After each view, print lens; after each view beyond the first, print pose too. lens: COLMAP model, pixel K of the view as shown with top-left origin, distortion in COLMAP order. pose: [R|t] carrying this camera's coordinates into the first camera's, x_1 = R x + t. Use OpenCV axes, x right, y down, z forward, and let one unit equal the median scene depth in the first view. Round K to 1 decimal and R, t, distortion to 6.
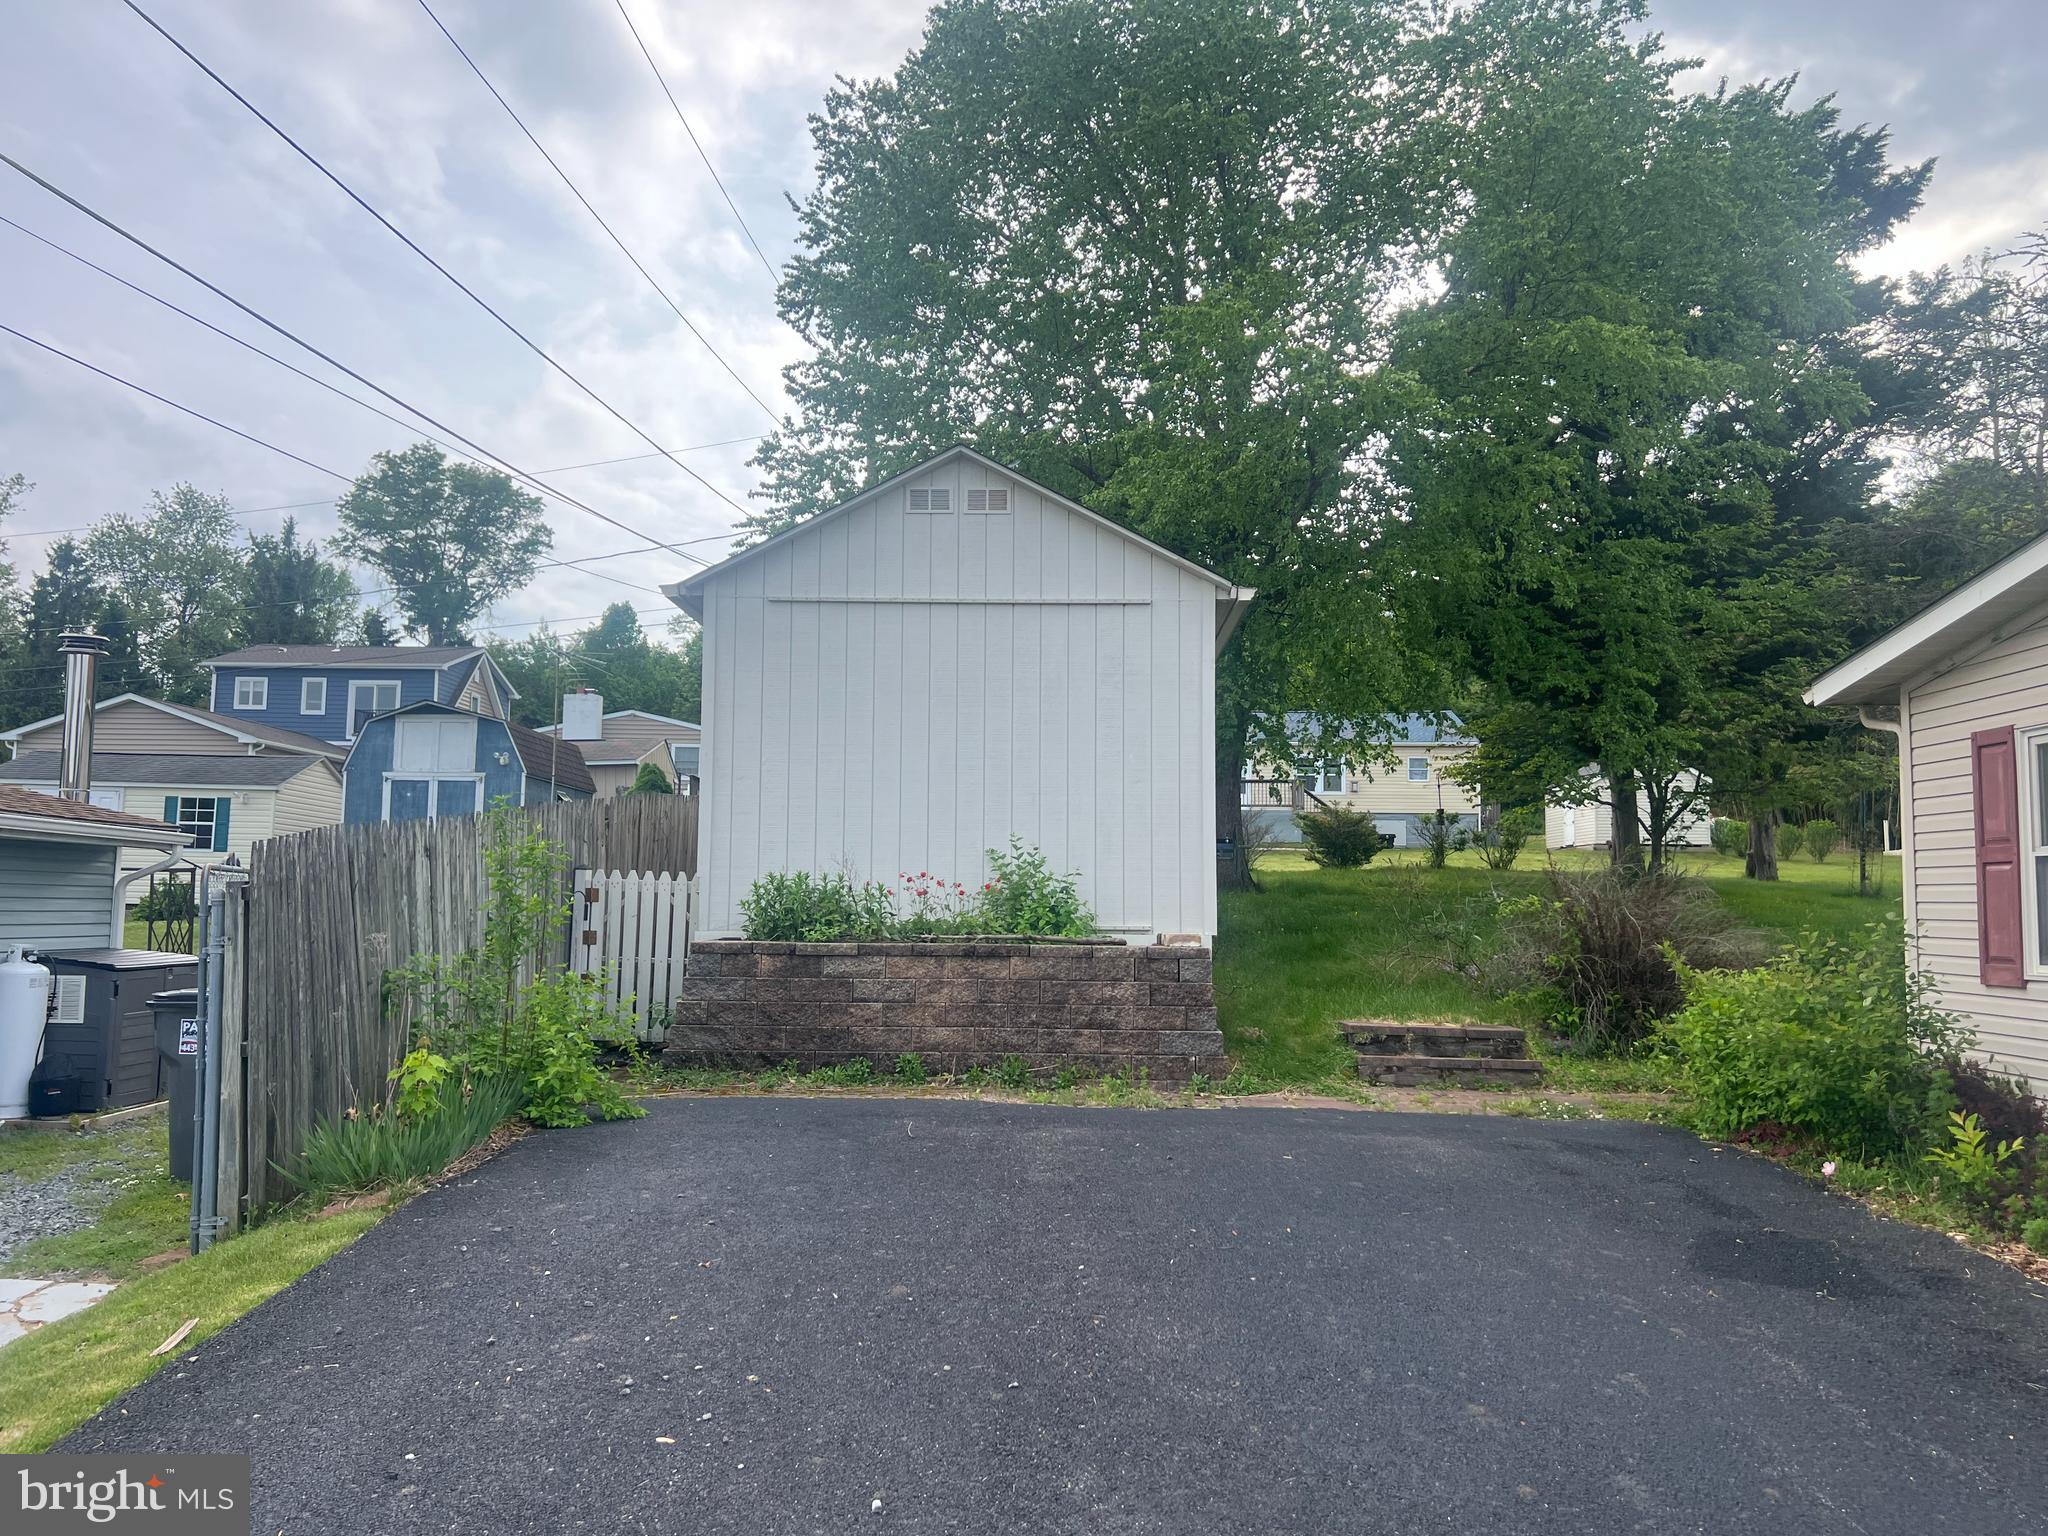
lens RADIAL K [[1554.7, 0, 1031.2], [0, 1554.7, 775.7], [0, 0, 1]] dist [0.047634, -0.048127]
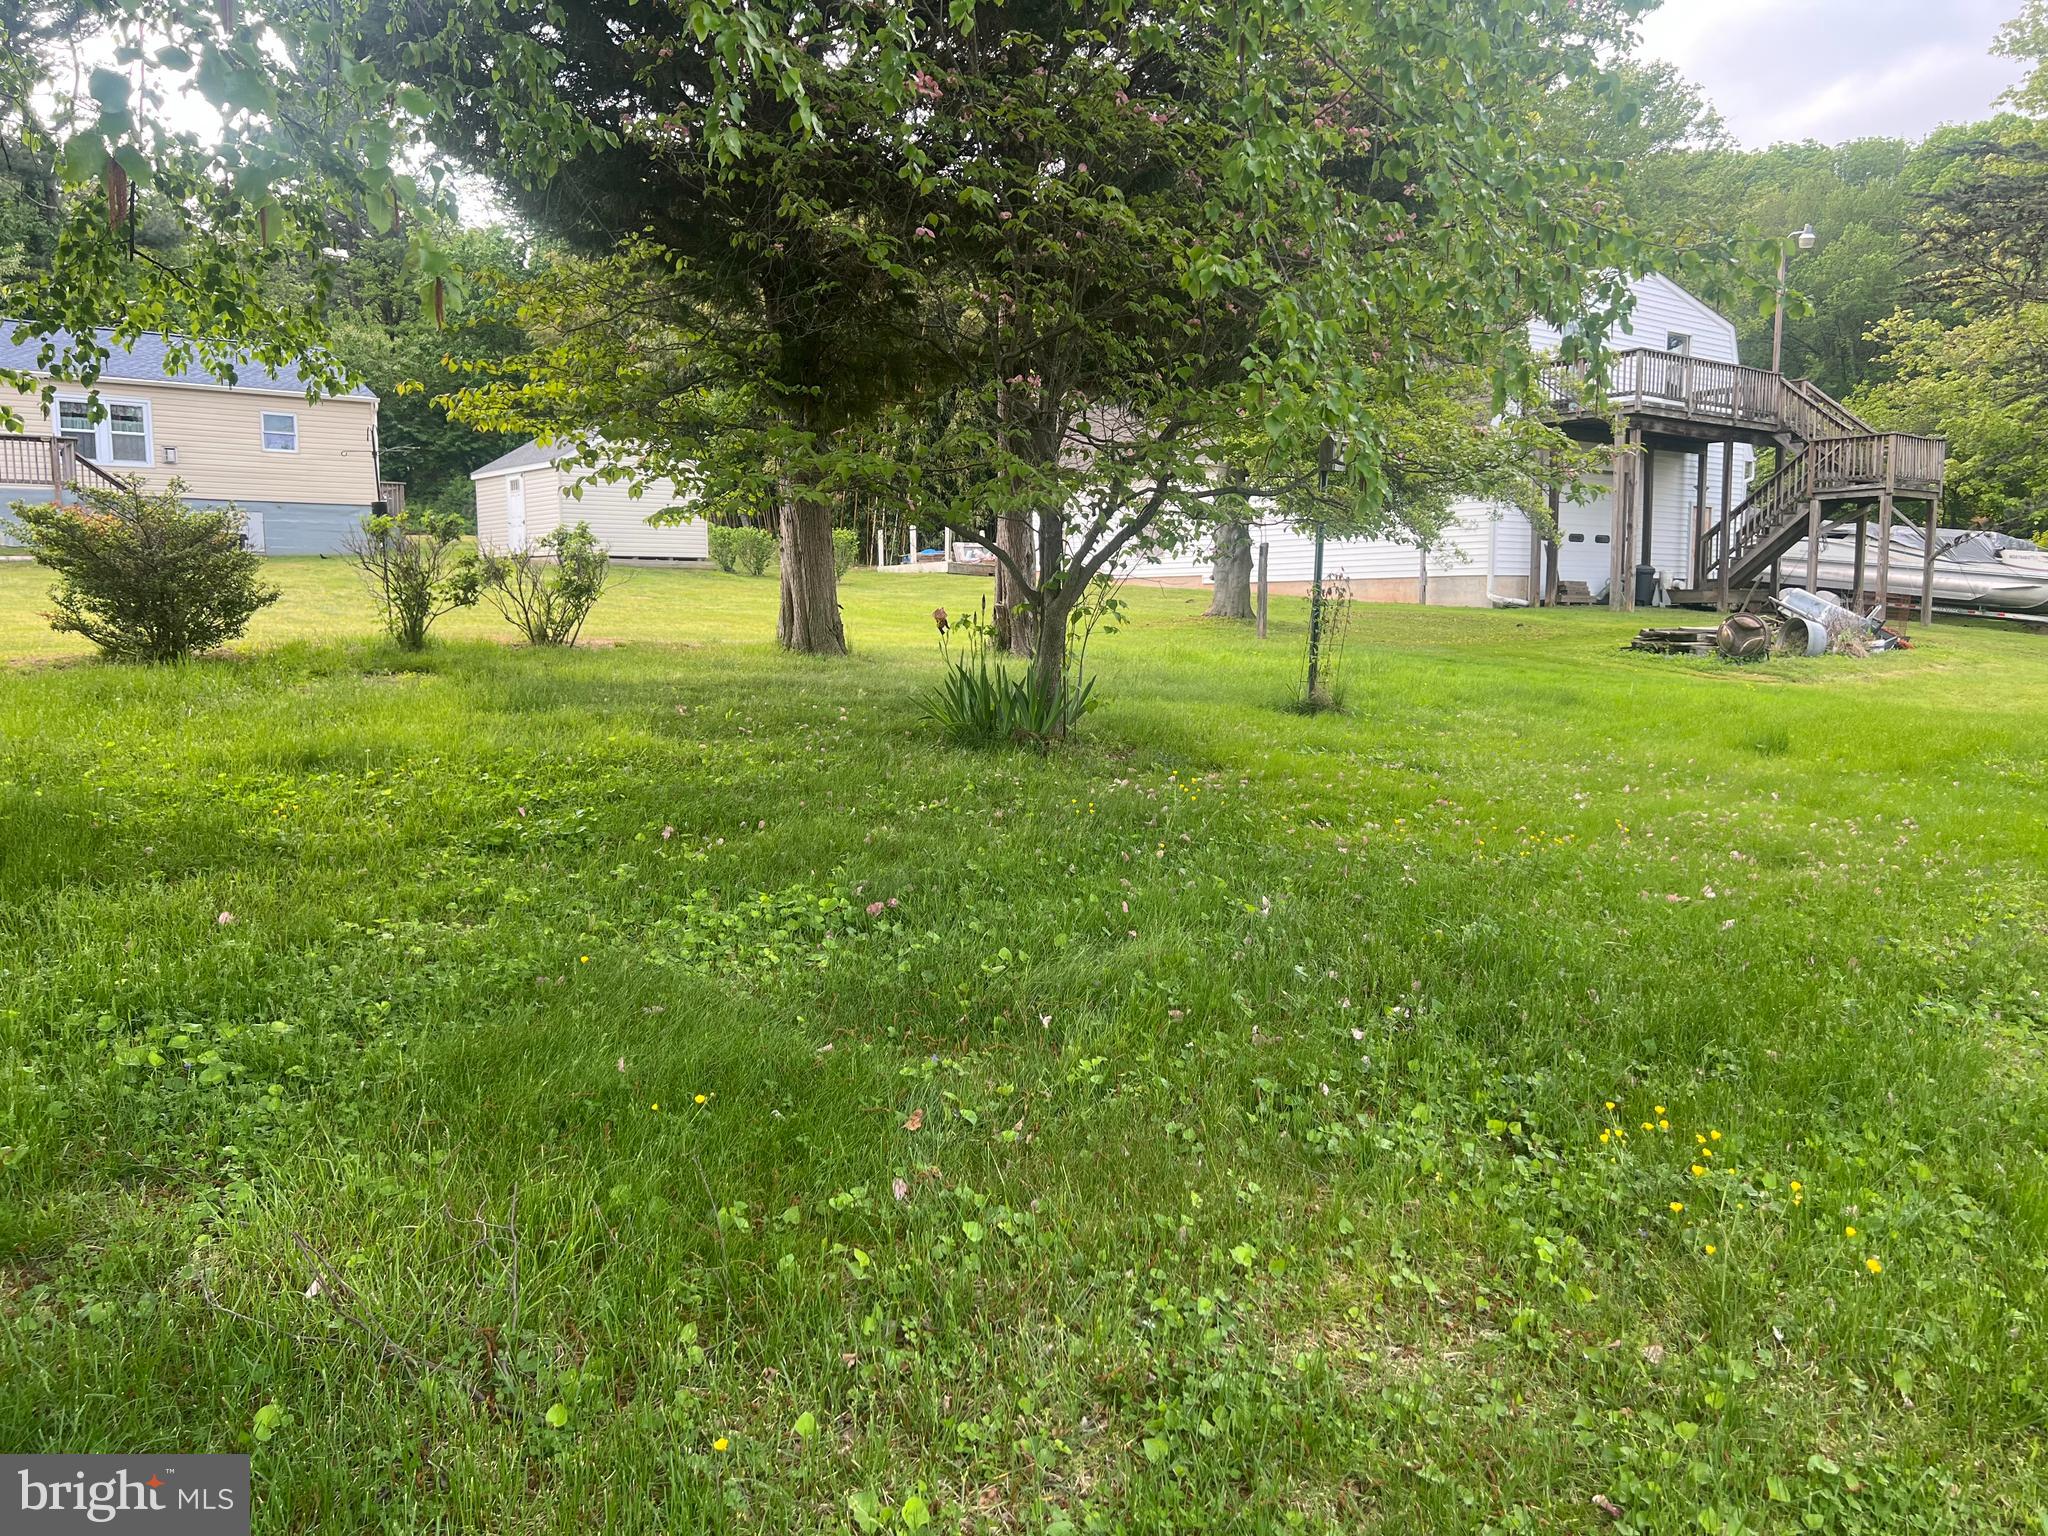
lens RADIAL K [[1554.7, 0, 1024.7], [0, 1554.7, 770.1], [0, 0, 1]] dist [0.047634, -0.048127]
pose [[0.764168, -0.077601, 0.640333, 0.199104], [-0.047039, 0.983389, 0.175311, 0.017190], [-0.643300, -0.164088, 0.747824, 1.013625]]
